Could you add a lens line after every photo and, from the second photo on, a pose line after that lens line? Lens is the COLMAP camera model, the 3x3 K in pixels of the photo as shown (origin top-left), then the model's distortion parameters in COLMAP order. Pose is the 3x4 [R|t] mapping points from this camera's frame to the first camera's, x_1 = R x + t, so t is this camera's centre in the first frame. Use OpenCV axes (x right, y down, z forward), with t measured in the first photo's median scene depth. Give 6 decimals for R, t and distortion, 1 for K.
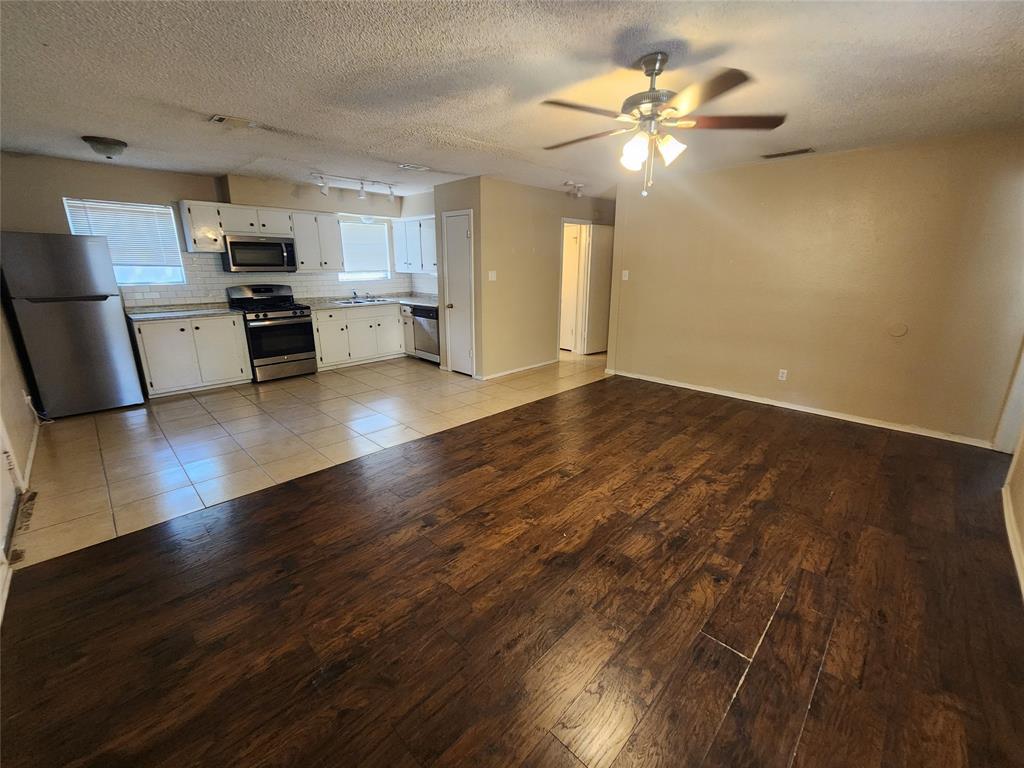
lens RADIAL K [[420.0, 0, 514.4], [0, 420.0, 385.7], [0, 0, 1]] dist [0.000458, -0.001482]
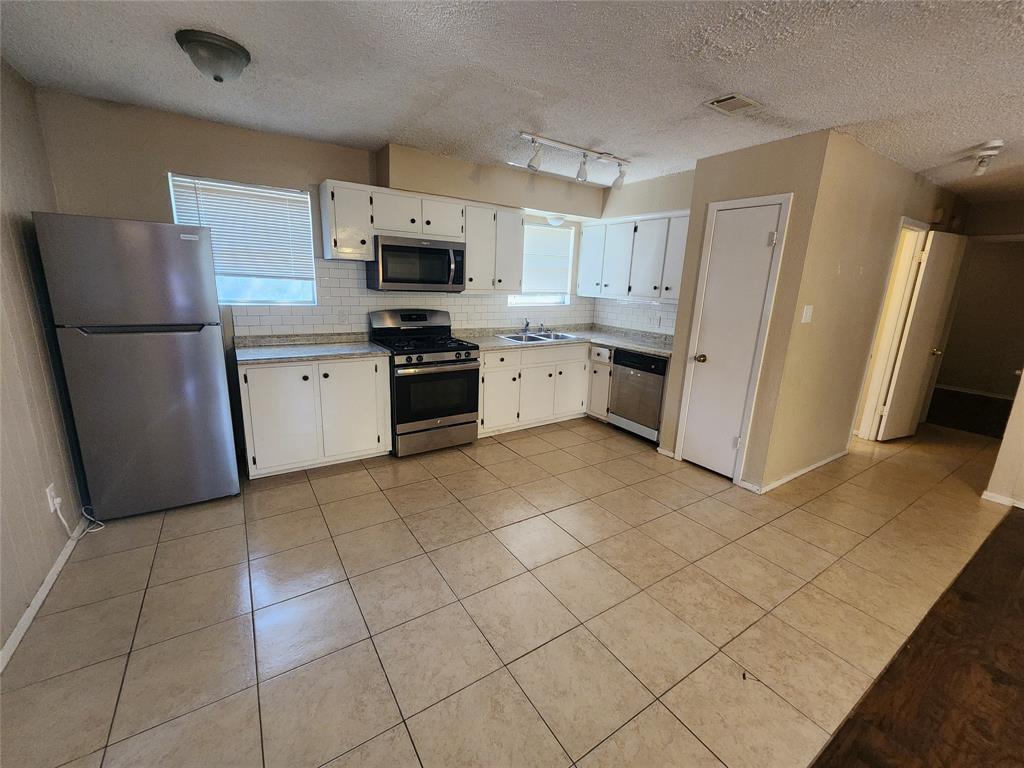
lens RADIAL K [[420.0, 0, 513.6], [0, 420.0, 389.5], [0, 0, 1]] dist [0.000458, -0.001482]
pose [[0.976890, 0.083601, -0.196717, -0.332129], [-0.089946, 0.995669, -0.023526, -0.121696], [0.193898, 0.040676, 0.980178, 0.408927]]
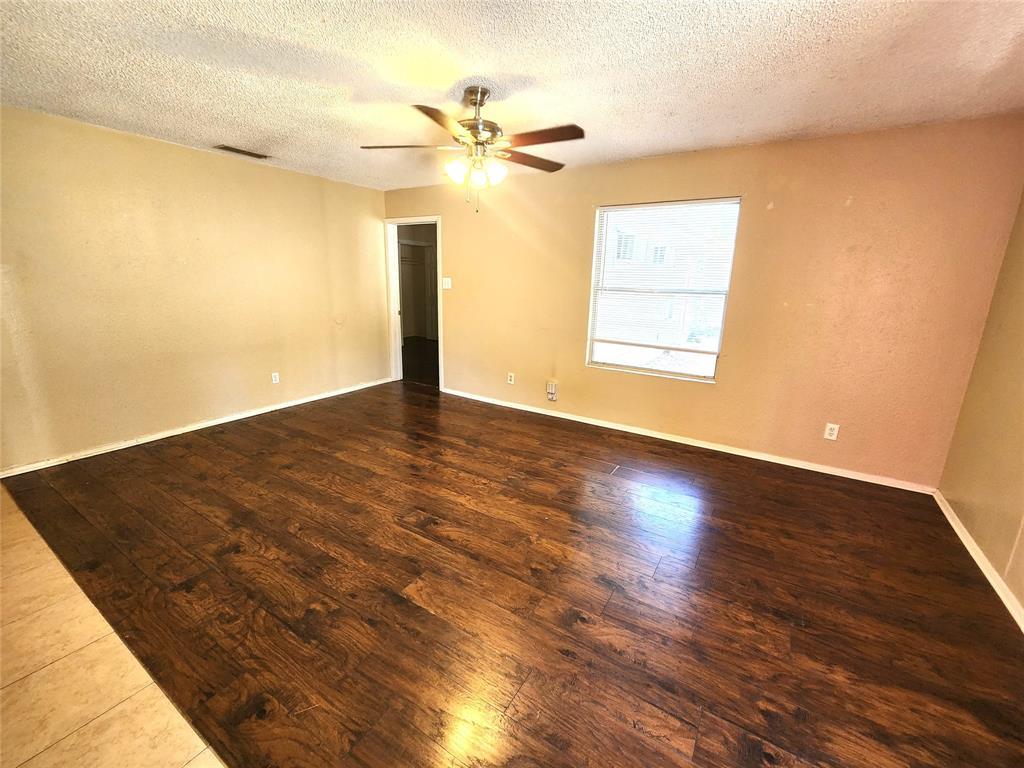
lens RADIAL K [[420.0, 0, 515.8], [0, 420.0, 383.0], [0, 0, 1]] dist [0.000458, -0.001482]
pose [[-0.212160, -0.246506, 0.945633, -0.386562], [0.245664, 0.923134, 0.295758, -0.150700], [-0.945853, 0.295056, -0.135295, 0.528313]]
